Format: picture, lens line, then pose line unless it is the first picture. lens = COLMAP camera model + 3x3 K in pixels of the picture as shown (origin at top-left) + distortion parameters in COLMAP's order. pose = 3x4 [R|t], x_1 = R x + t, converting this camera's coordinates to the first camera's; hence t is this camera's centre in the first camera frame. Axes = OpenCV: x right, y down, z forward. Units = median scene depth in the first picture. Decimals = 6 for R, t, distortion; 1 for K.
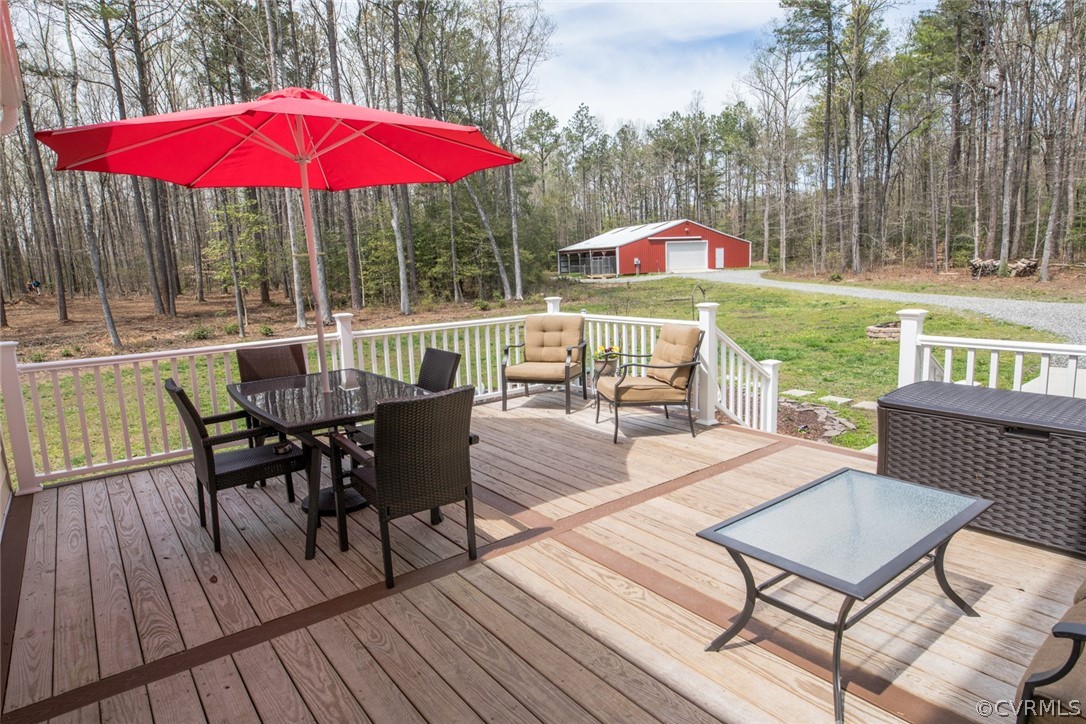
lens RADIAL K [[623.5, 0, 542.8], [0, 623.5, 362.8], [0, 0, 1]] dist [-0.024654, -0.001782]
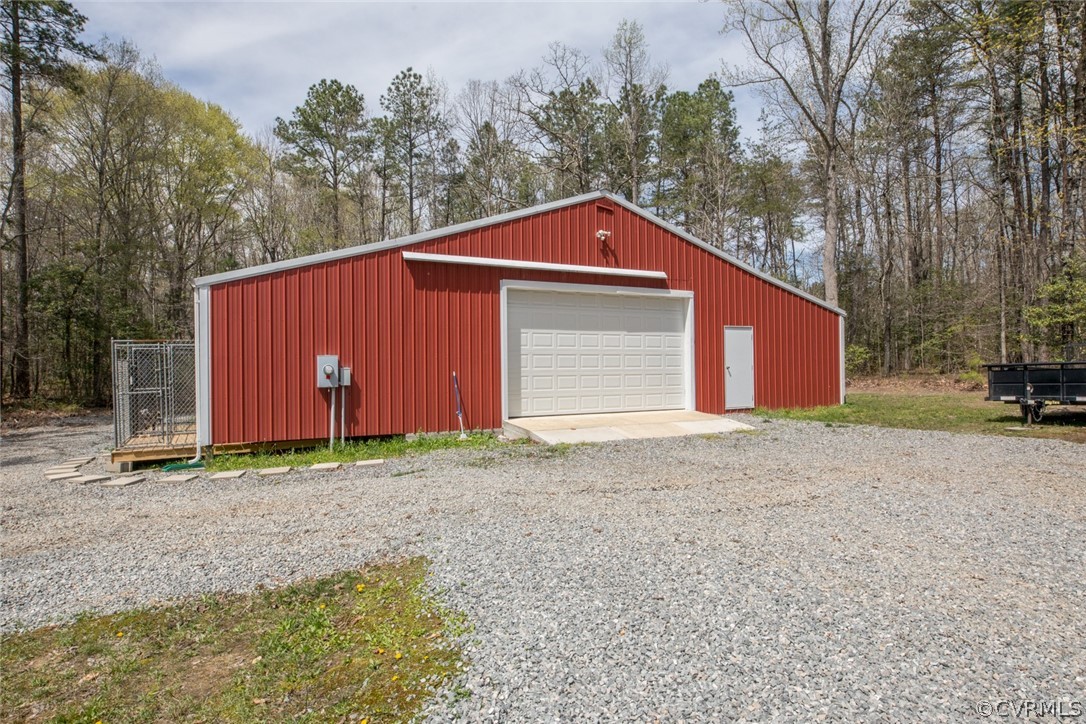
lens RADIAL K [[623.5, 0, 542.8], [0, 623.5, 364.4], [0, 0, 1]] dist [-0.024654, -0.001782]
pose [[0.993368, 0.027685, 0.111600, 0.181592], [-0.007850, 0.984644, -0.174395, -0.127186], [-0.114714, 0.172362, 0.978331, 0.773159]]
